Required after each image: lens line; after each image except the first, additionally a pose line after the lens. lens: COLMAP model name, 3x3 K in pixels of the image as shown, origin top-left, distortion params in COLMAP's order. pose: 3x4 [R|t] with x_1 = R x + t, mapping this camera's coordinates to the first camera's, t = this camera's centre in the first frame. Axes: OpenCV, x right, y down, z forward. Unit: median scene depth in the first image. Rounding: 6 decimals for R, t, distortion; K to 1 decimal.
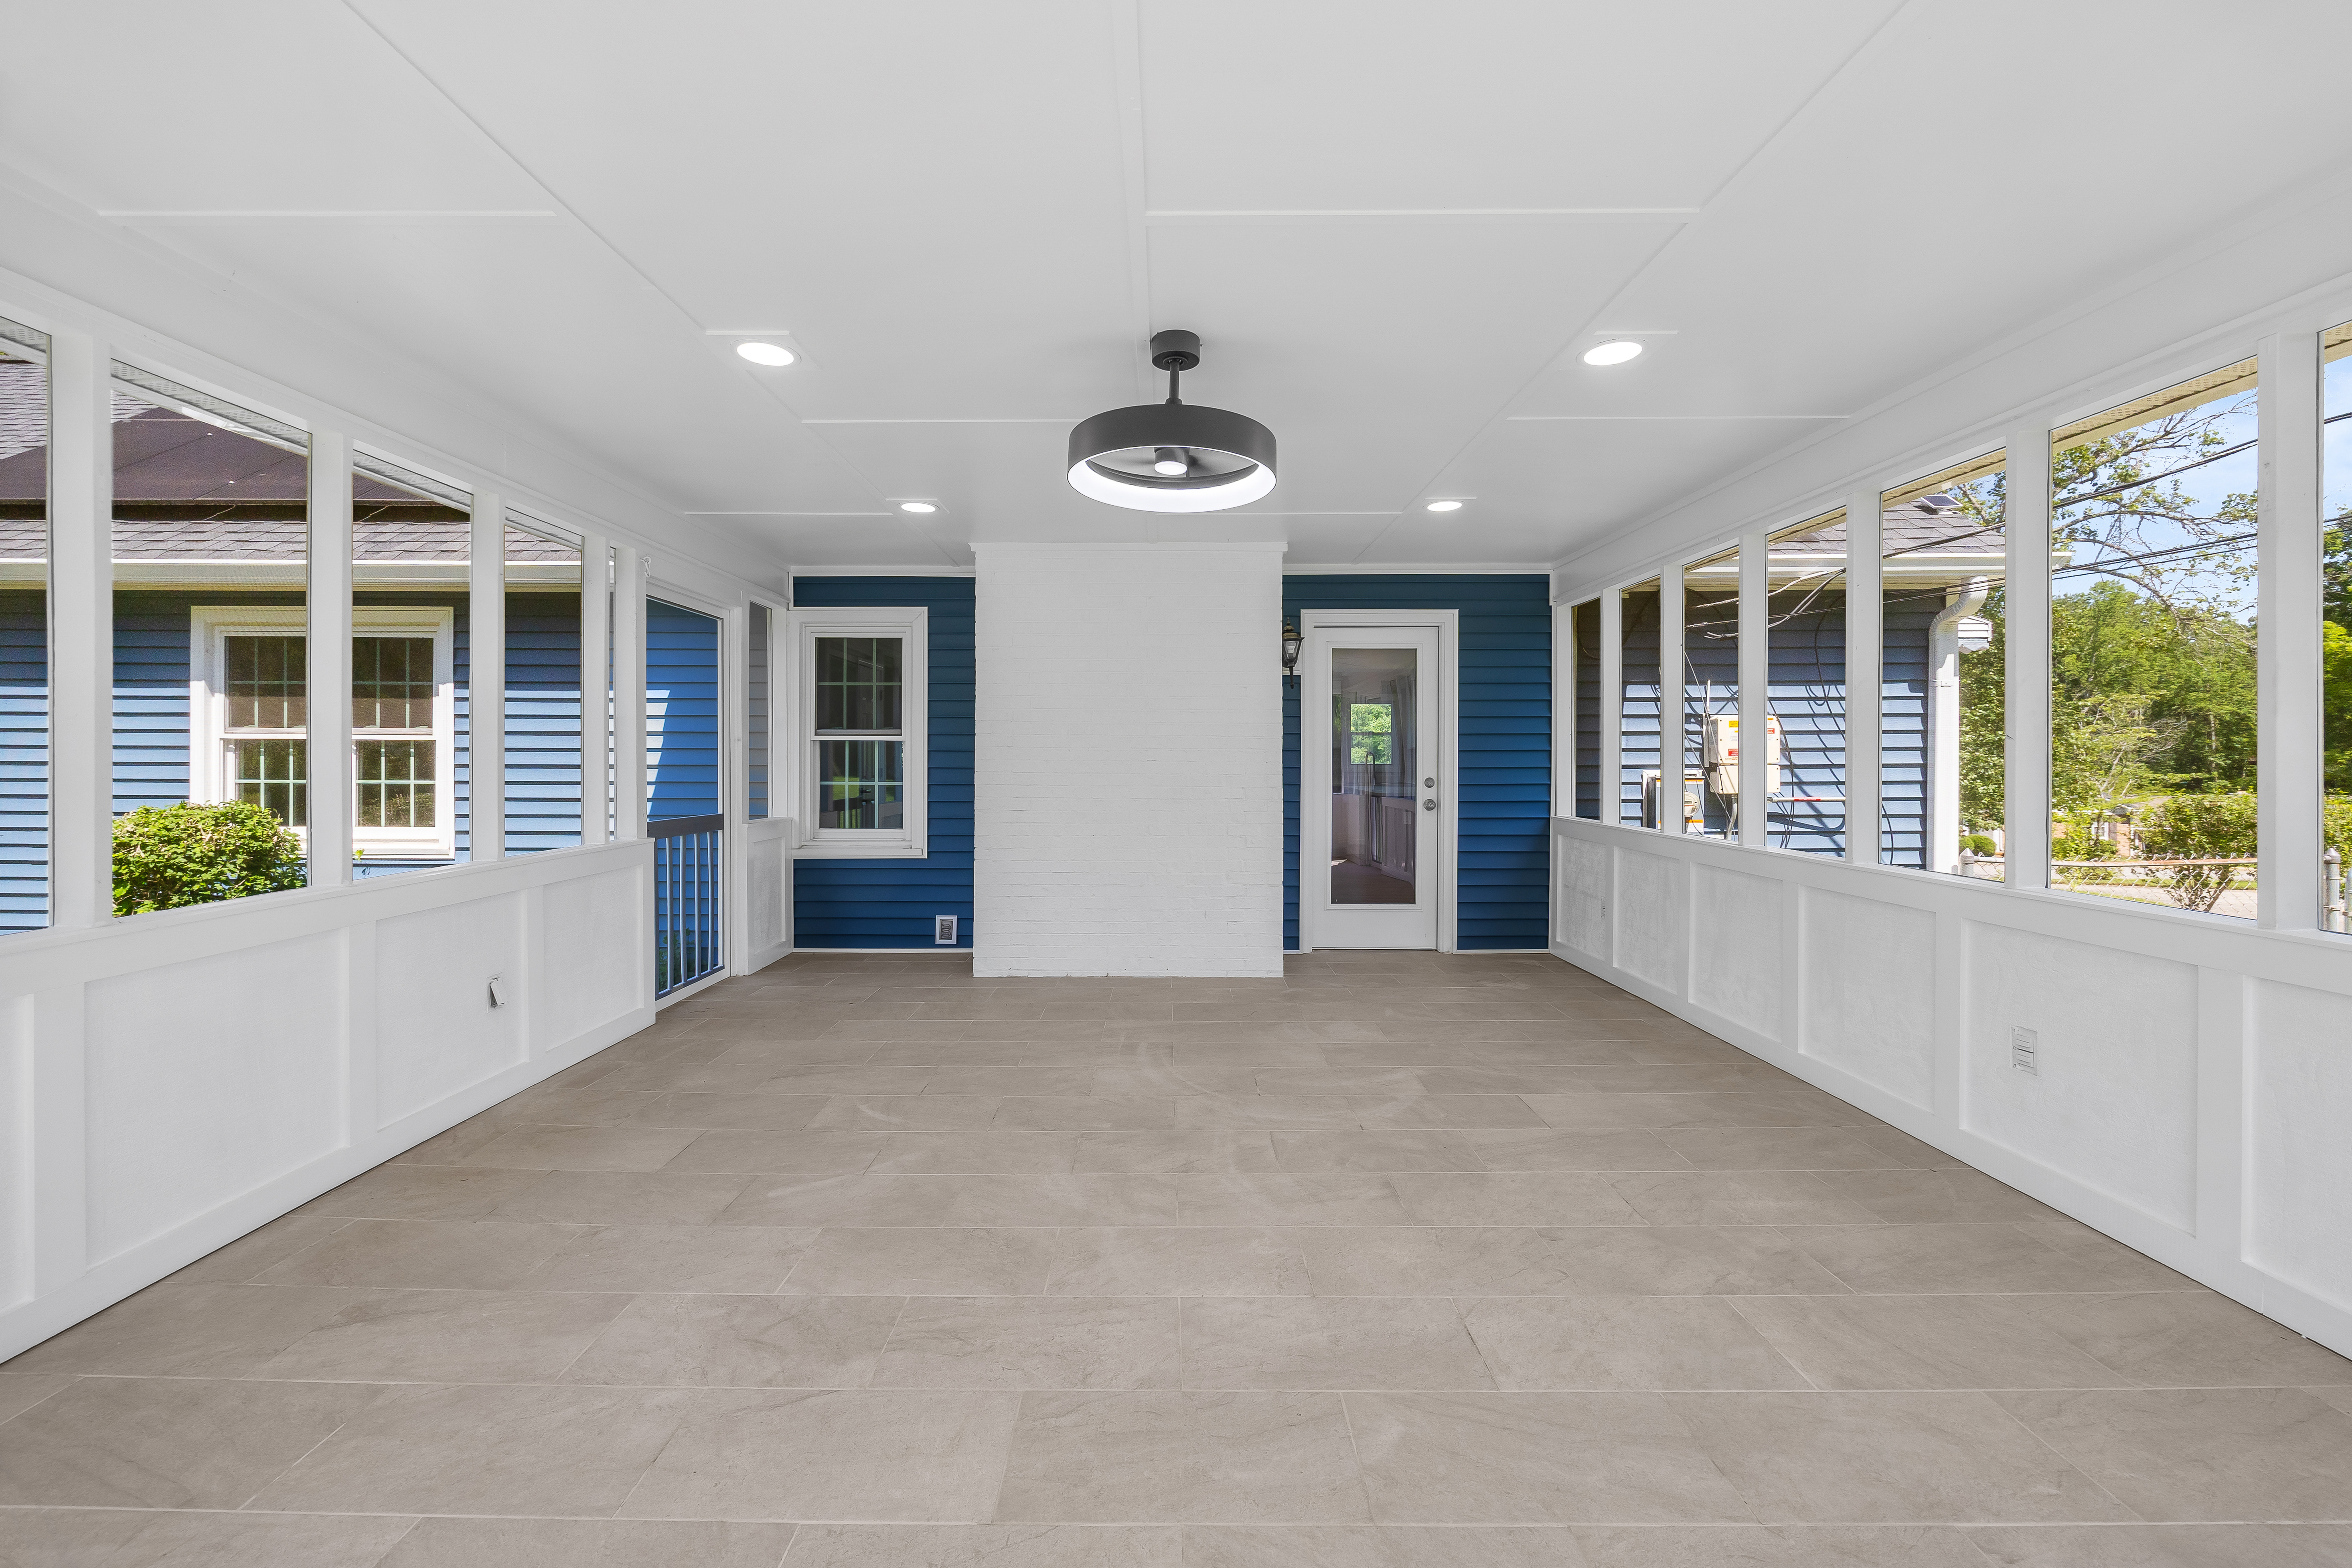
lens RADIAL K [[905.3, 0, 1182.8], [0, 905.3, 751.7], [0, 0, 1]] dist [-0.002481, -0.000121]
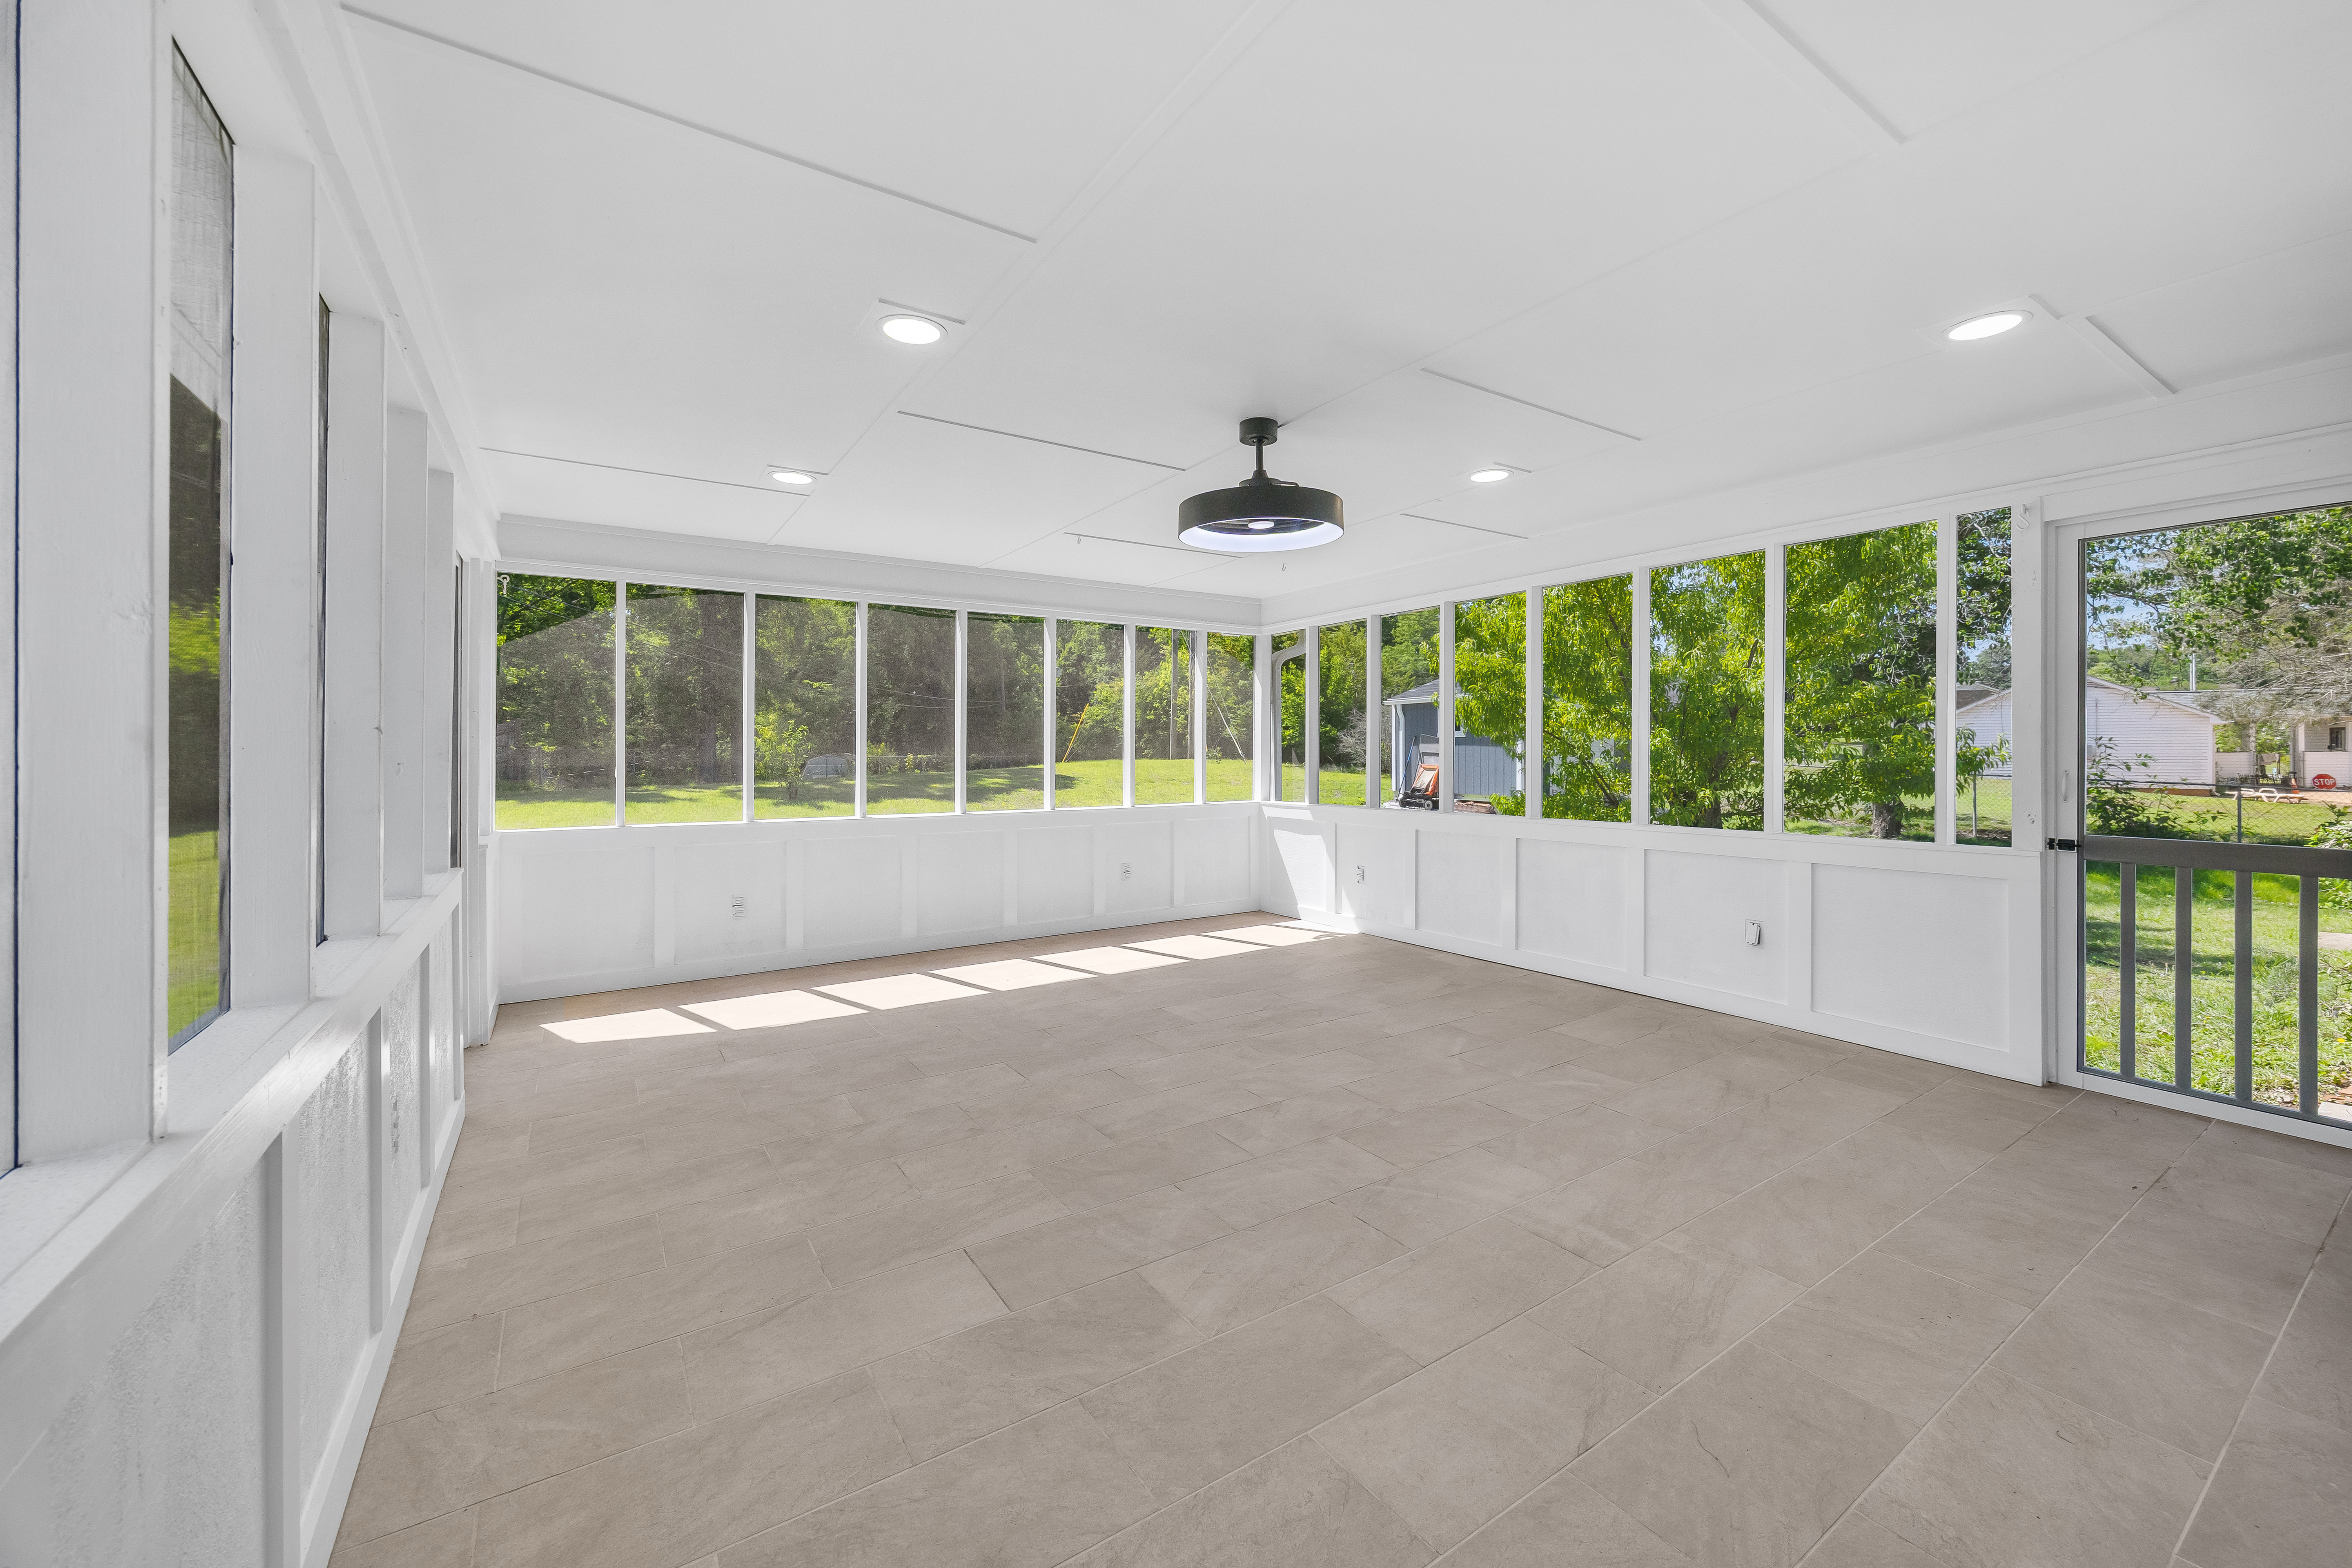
lens RADIAL K [[905.3, 0, 1182.8], [0, 905.3, 751.7], [0, 0, 1]] dist [-0.002481, -0.000121]
pose [[-0.838085, 0.003627, -0.545528, 0.717897], [0.005360, 0.999984, -0.001585, 0.003140], [0.545514, -0.004252, -0.838091, 1.875252]]
